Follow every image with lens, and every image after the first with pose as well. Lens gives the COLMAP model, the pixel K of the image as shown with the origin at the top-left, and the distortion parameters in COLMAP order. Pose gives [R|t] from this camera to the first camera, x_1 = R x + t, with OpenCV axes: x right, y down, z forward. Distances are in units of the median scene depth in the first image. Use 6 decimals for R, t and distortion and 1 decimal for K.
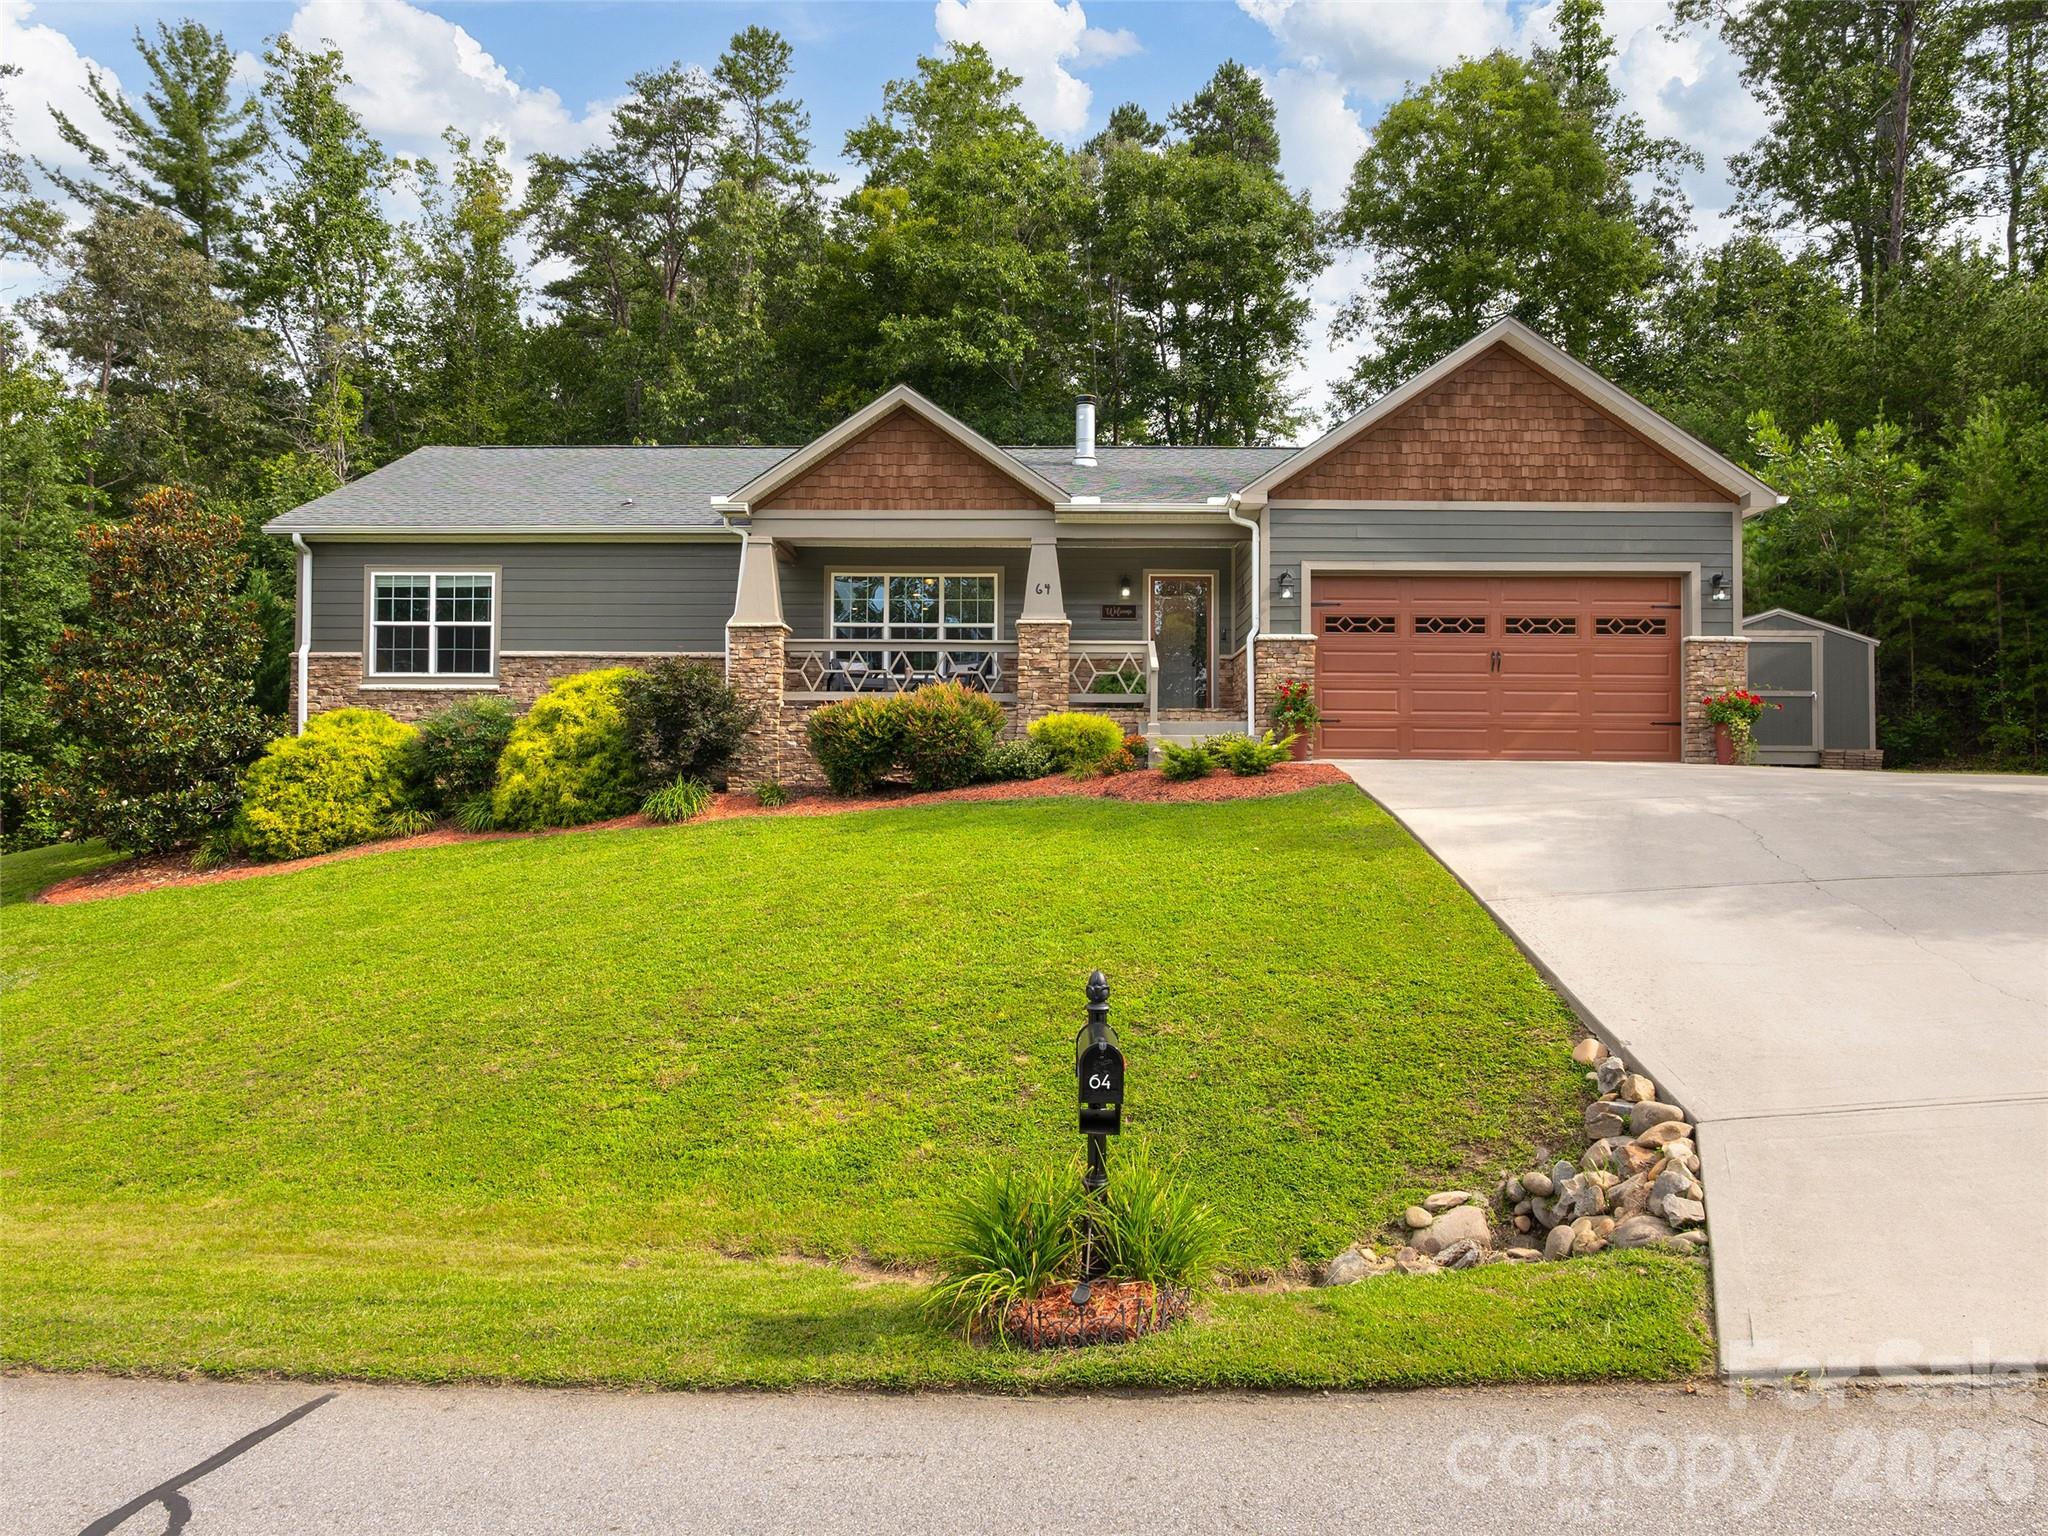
lens RADIAL K [[1291.1, 0, 1023.9], [0, 1291.1, 757.2], [0, 0, 1]] dist [0.011908, 0.001245]
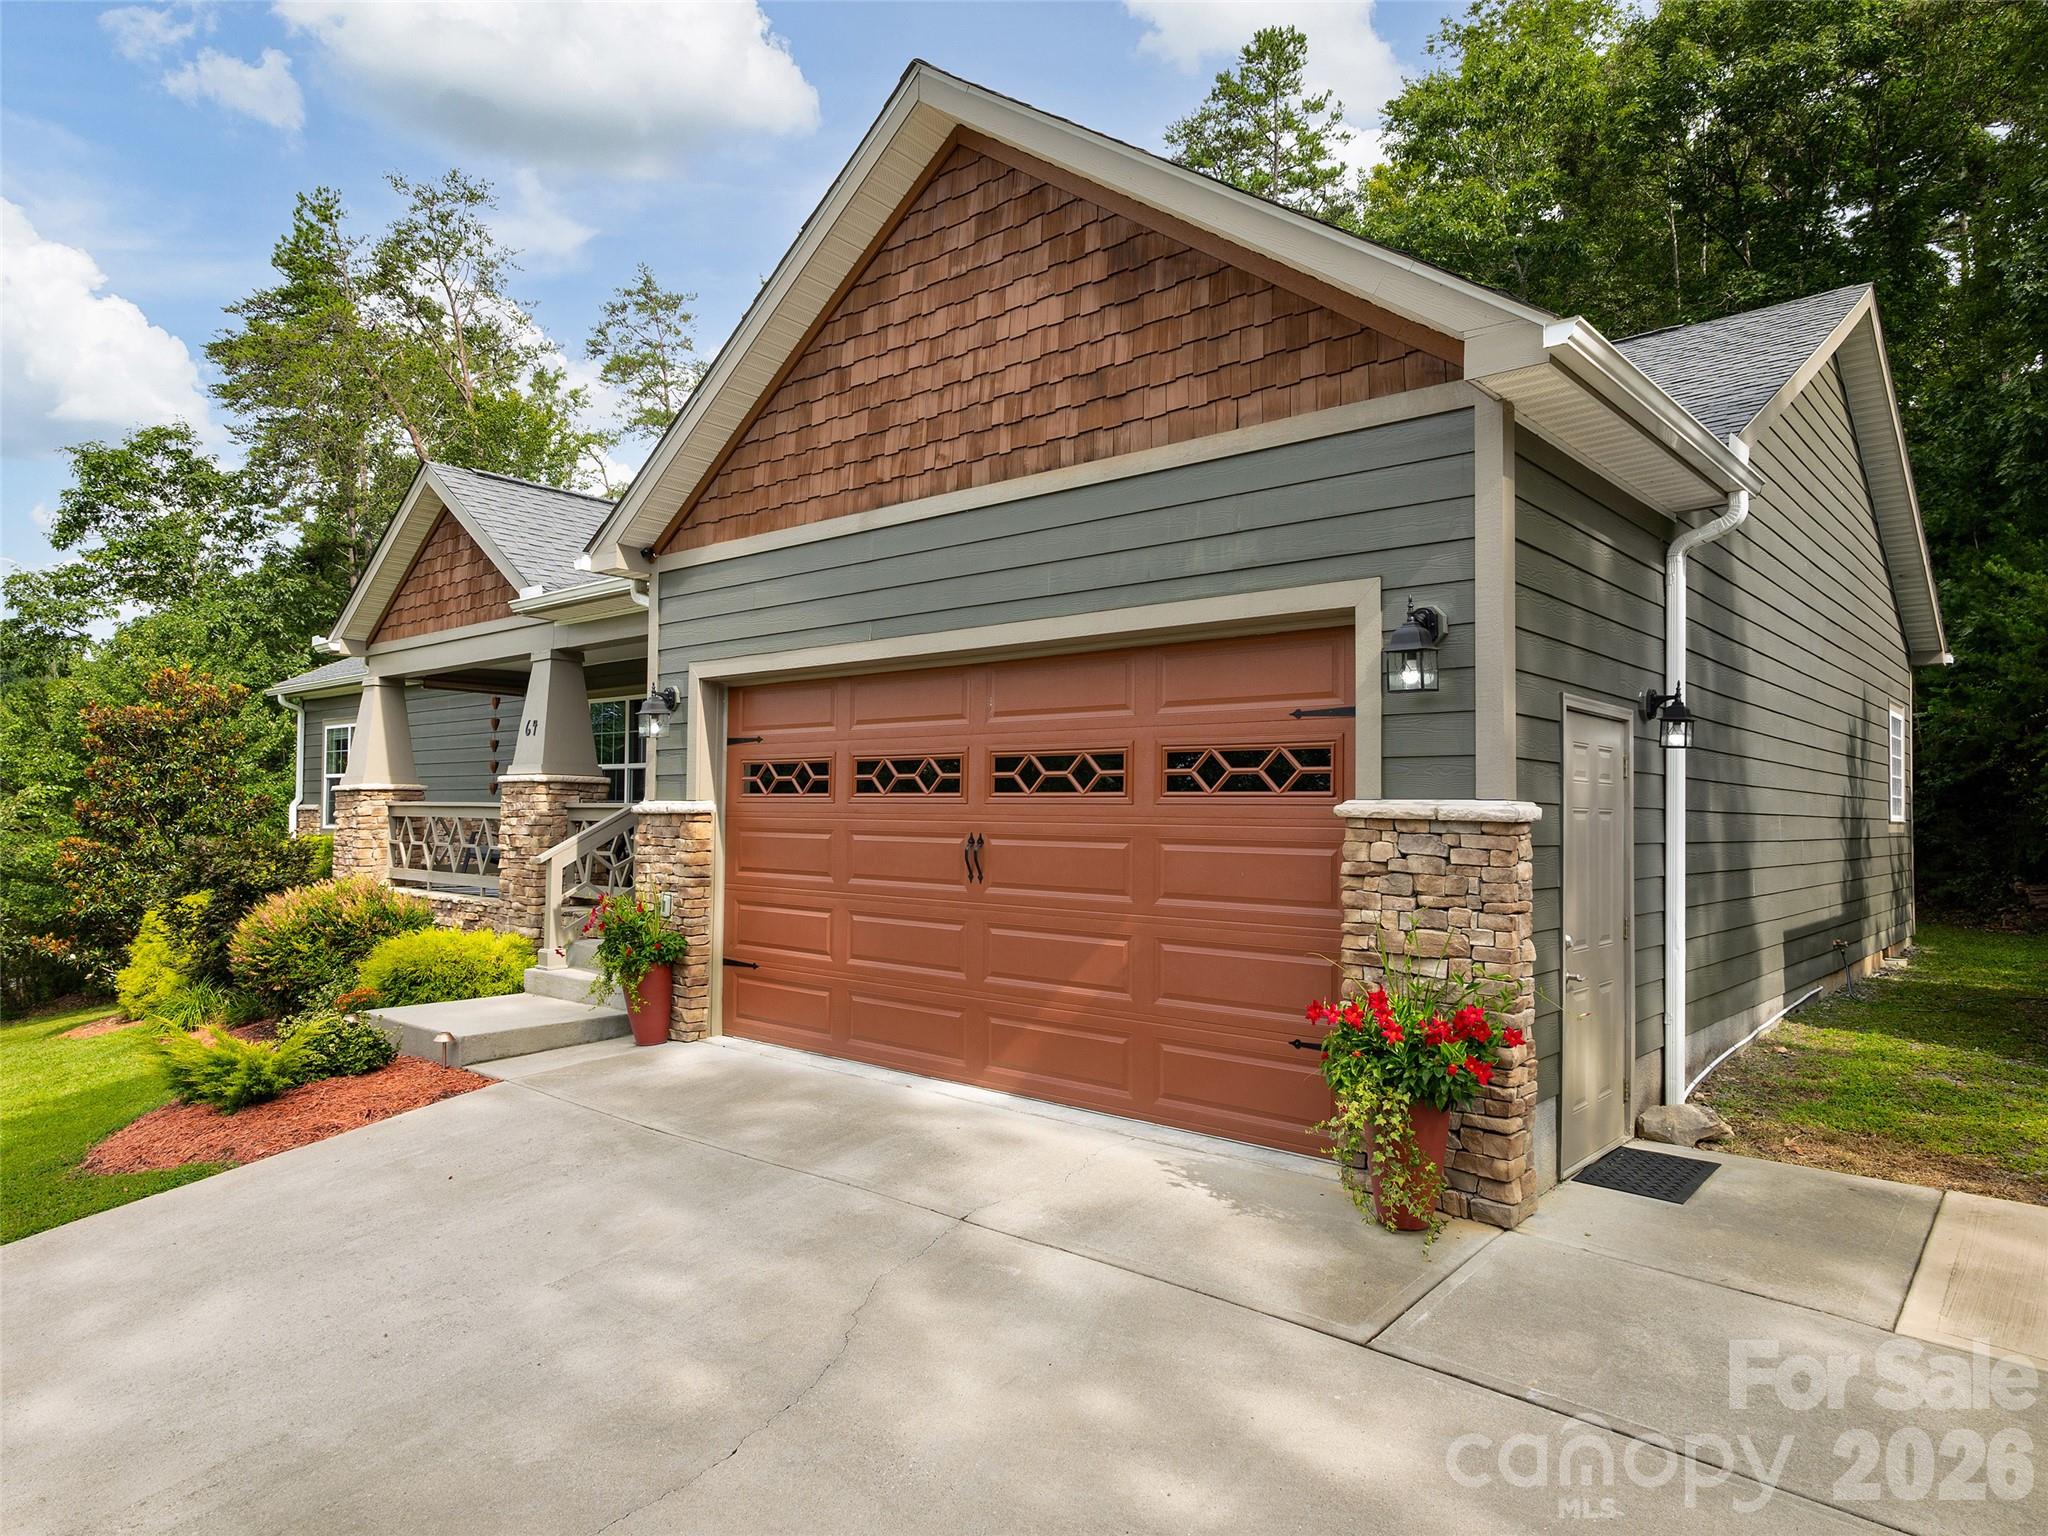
lens RADIAL K [[1291.1, 0, 1026.2], [0, 1291.1, 780.3], [0, 0, 1]] dist [0.011908, 0.001245]
pose [[0.743592, -0.014912, -0.668468, 0.671629], [-0.006527, 0.999542, -0.029558, -0.087906], [0.668602, 0.026342, 0.743154, 0.694286]]
